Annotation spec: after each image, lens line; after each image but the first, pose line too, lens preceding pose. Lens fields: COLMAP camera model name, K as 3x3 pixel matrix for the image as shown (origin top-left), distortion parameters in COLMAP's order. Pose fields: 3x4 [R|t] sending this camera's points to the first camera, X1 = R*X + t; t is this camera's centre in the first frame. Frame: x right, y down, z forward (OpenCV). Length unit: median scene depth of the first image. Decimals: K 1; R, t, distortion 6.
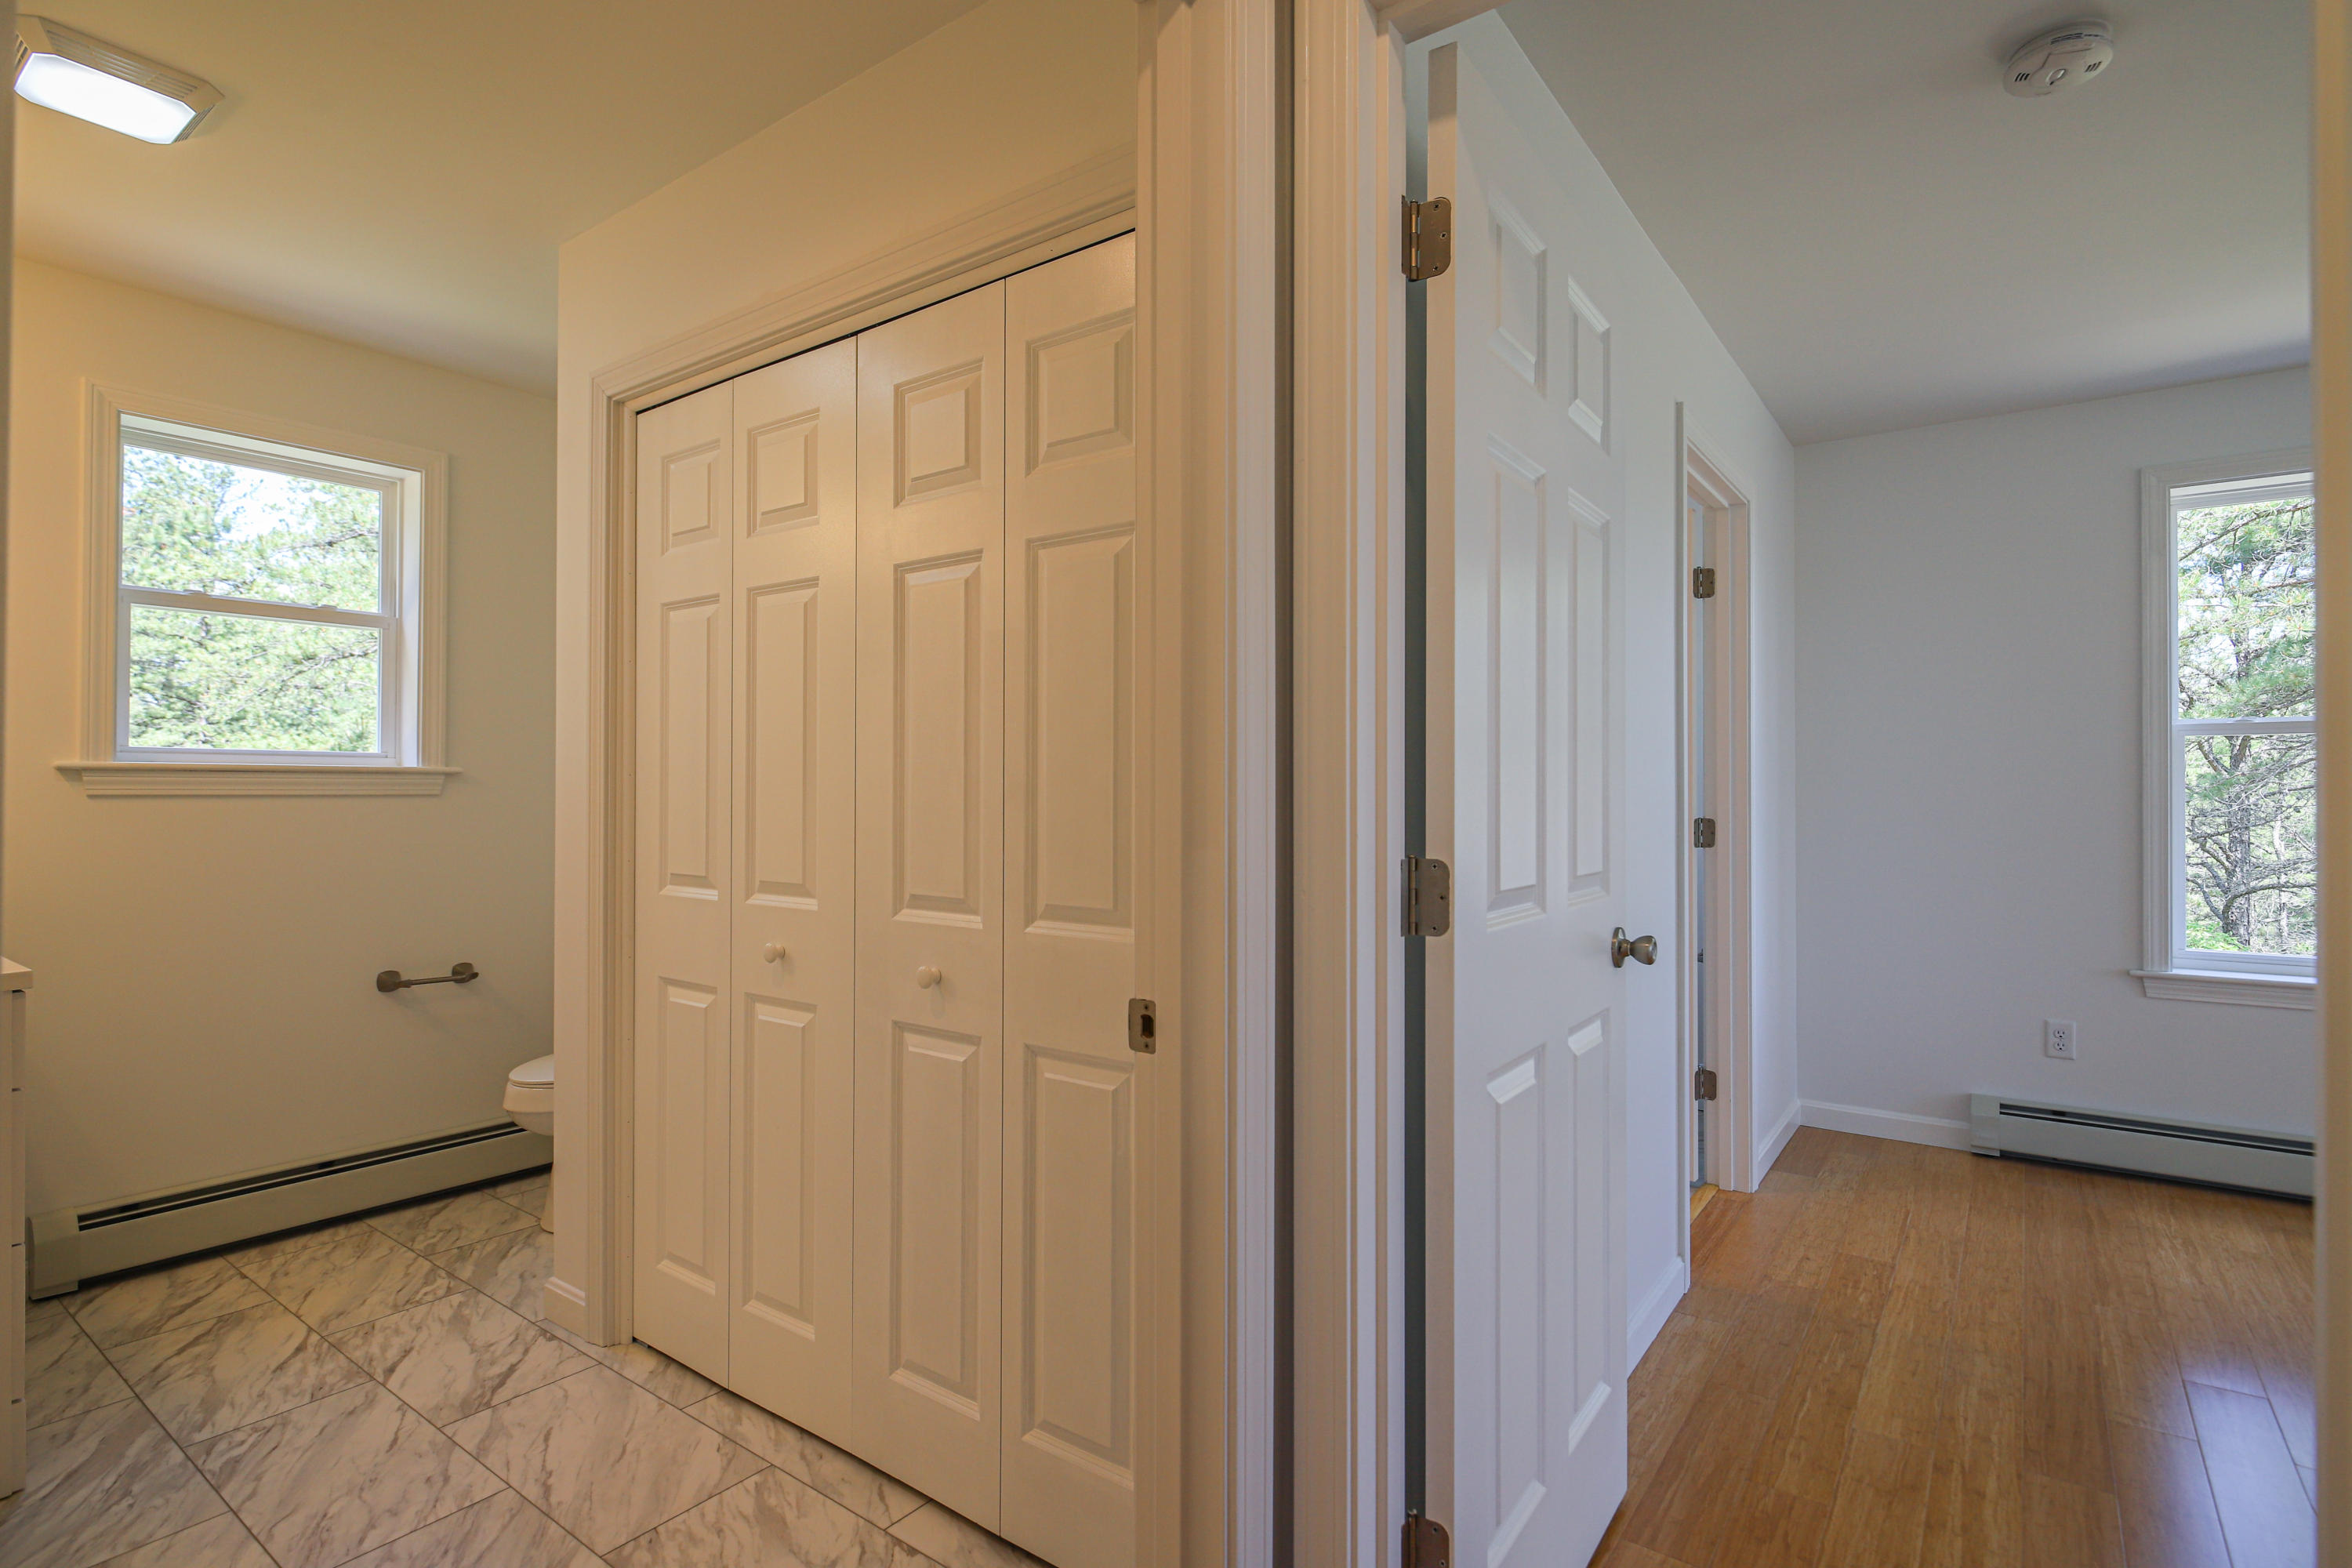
lens RADIAL K [[1141.5, 0, 1185.7], [0, 1141.5, 786.8], [0, 0, 1]] dist [0.001619, -0.004559]
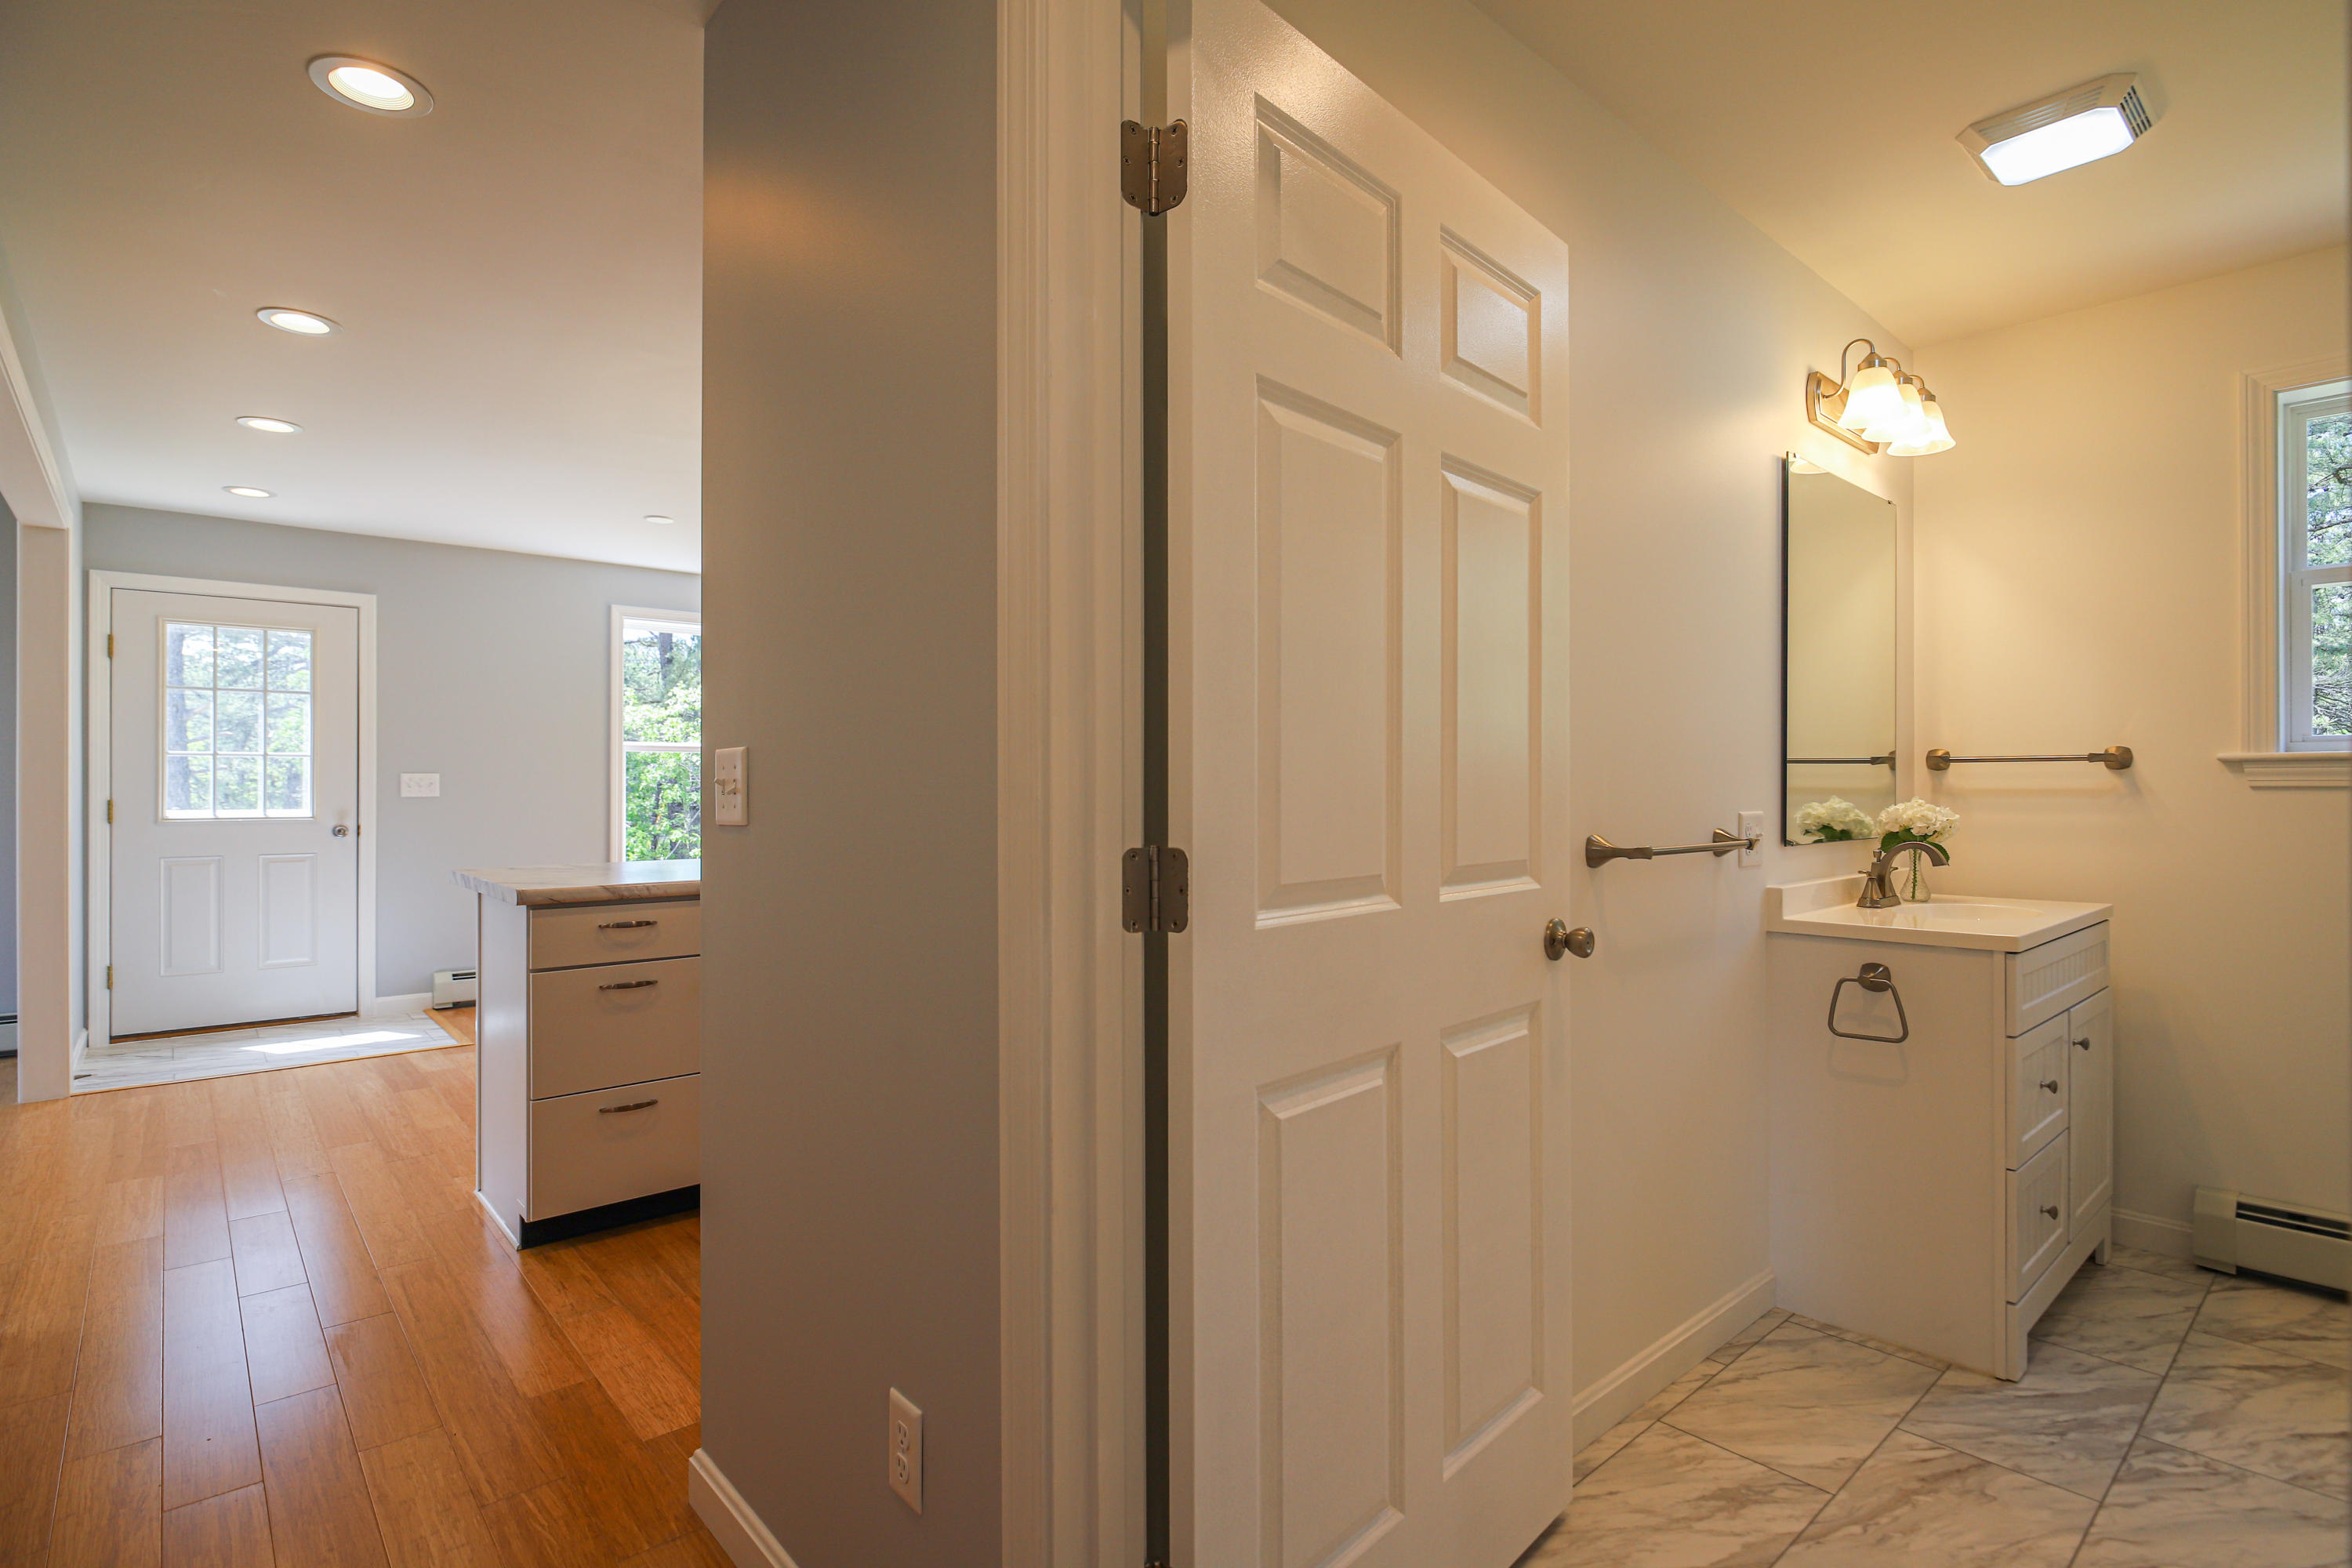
lens RADIAL K [[1141.5, 0, 1185.7], [0, 1141.5, 786.8], [0, 0, 1]] dist [0.001619, -0.004559]
pose [[-0.212644, -0.000494, -0.977130, 0.234488], [0.003774, 0.999992, -0.001327, 0.006202], [0.977122, -0.003970, -0.212641, 0.331403]]
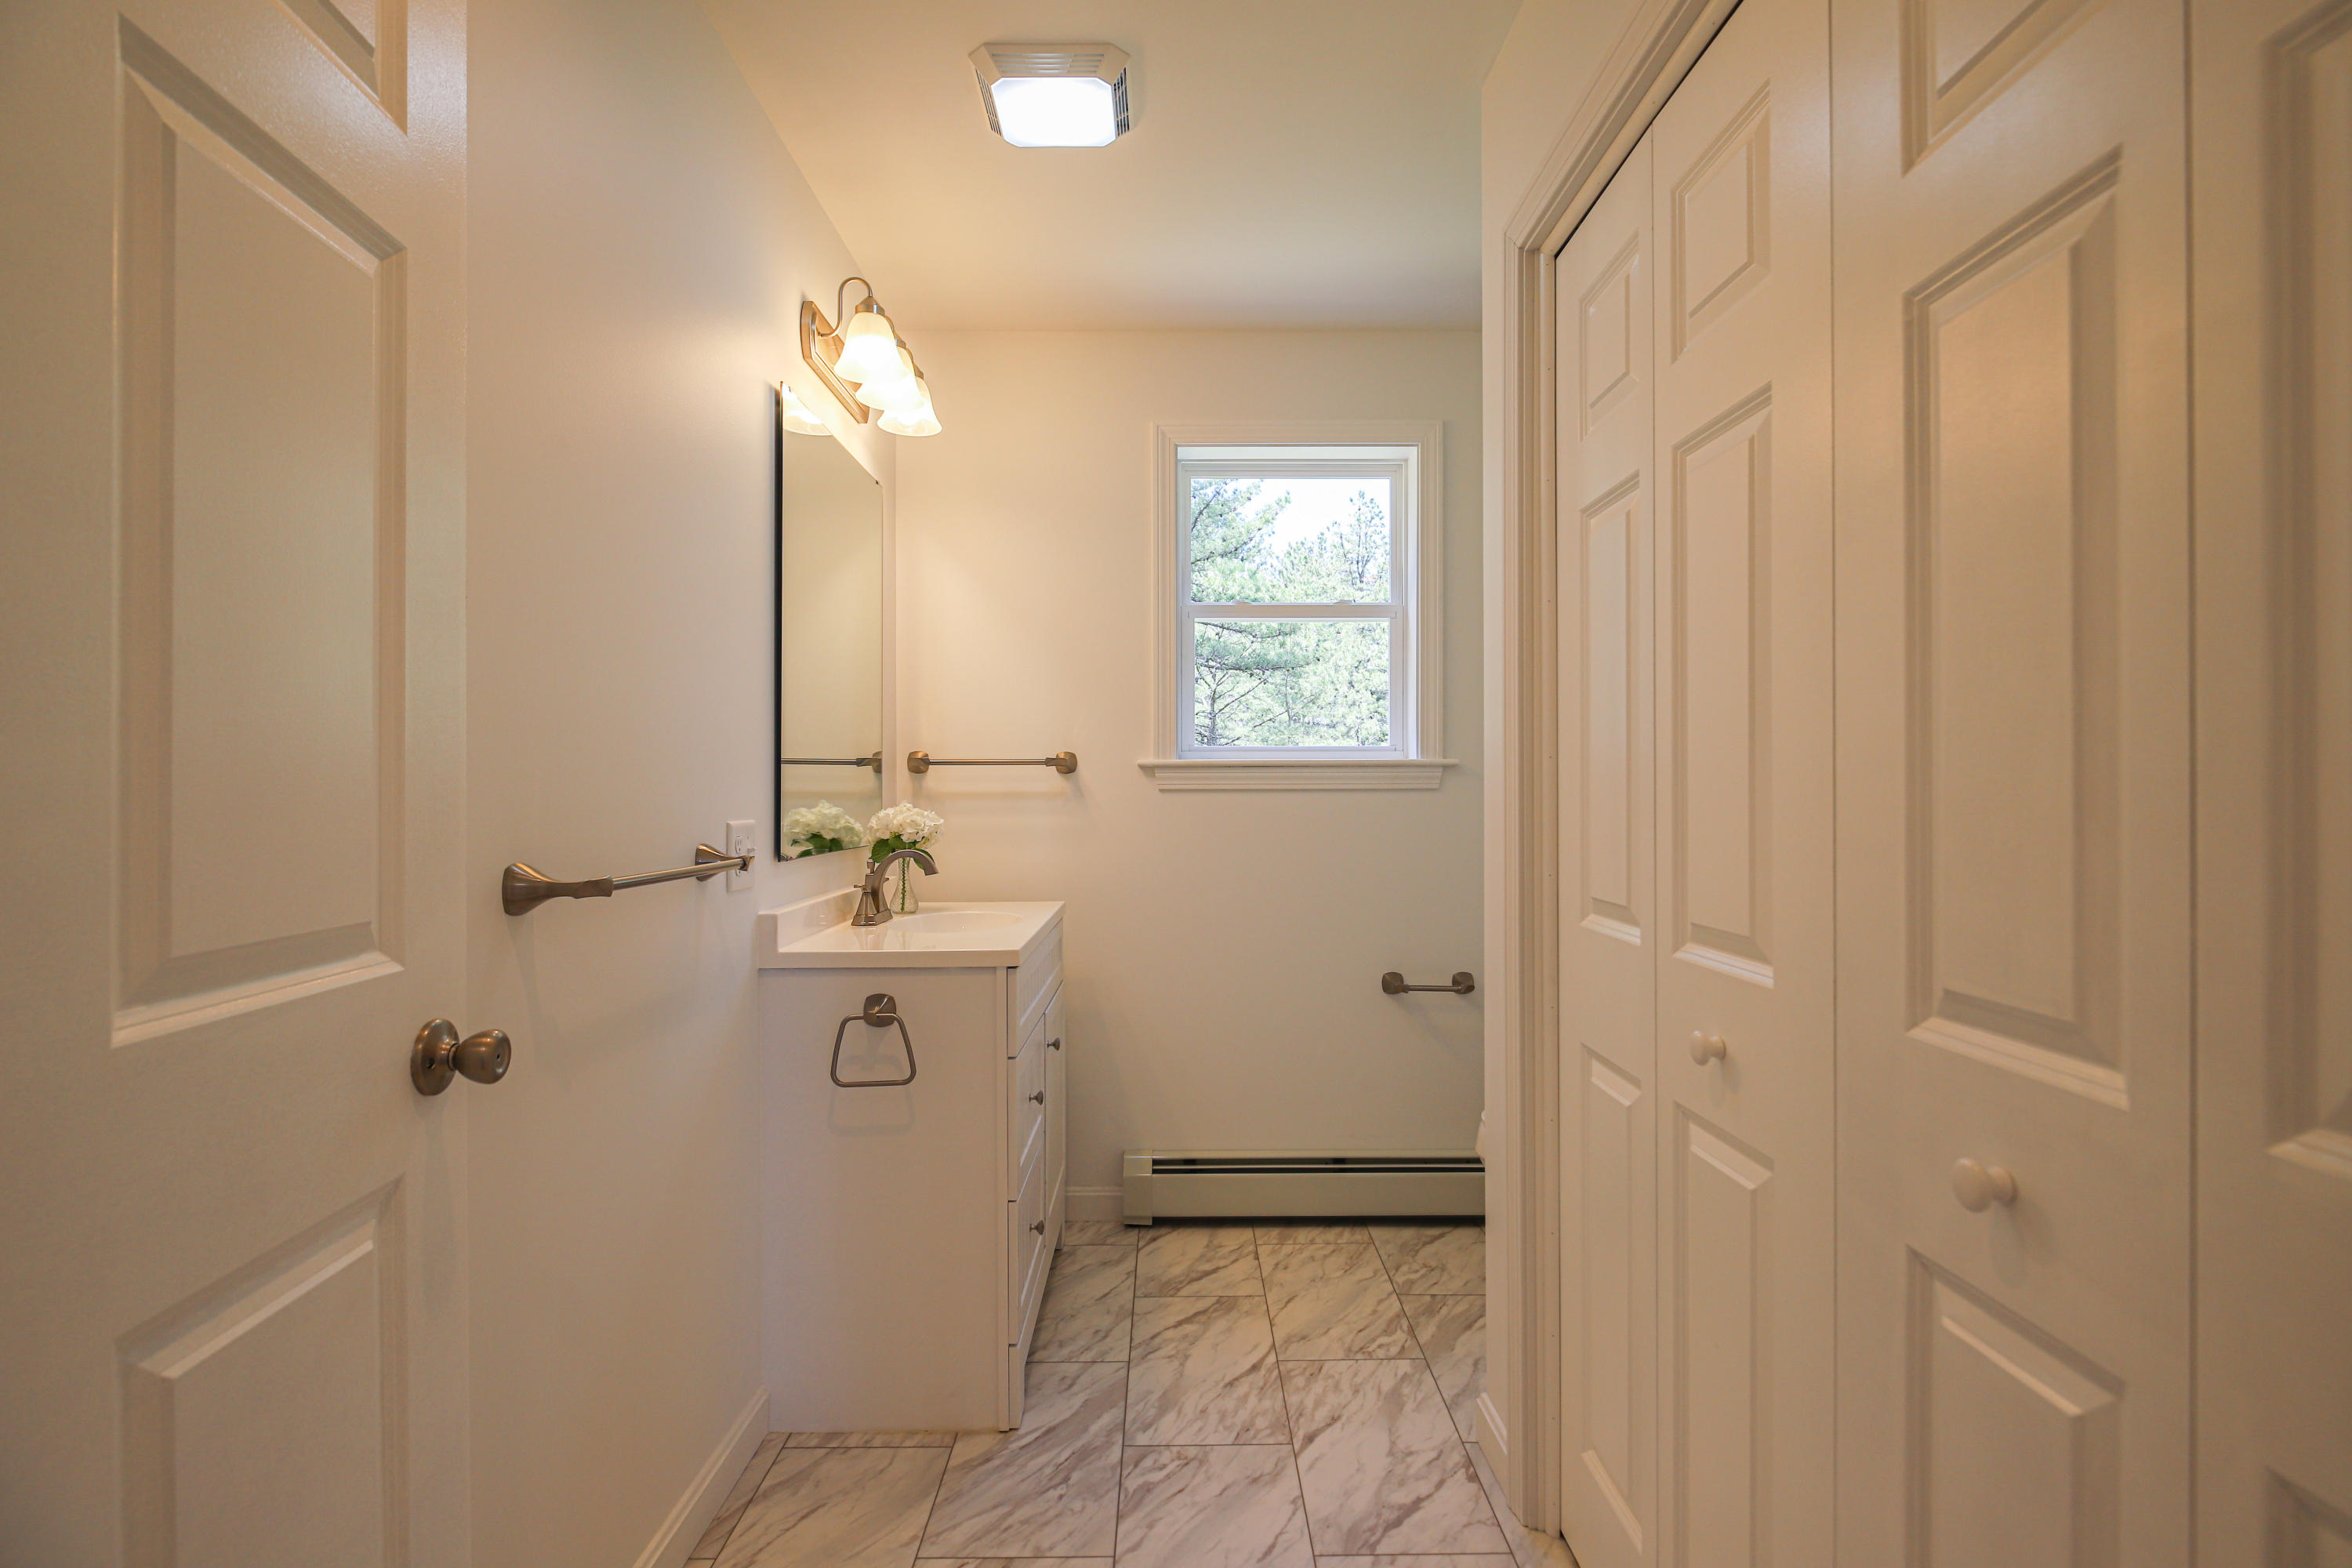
lens RADIAL K [[1141.5, 0, 1185.7], [0, 1141.5, 786.8], [0, 0, 1]] dist [0.001619, -0.004559]
pose [[0.598628, -0.005630, -0.801007, -0.042936], [0.005715, 0.999980, -0.002758, 0.009159], [0.801007, -0.002927, 0.598648, 0.378247]]
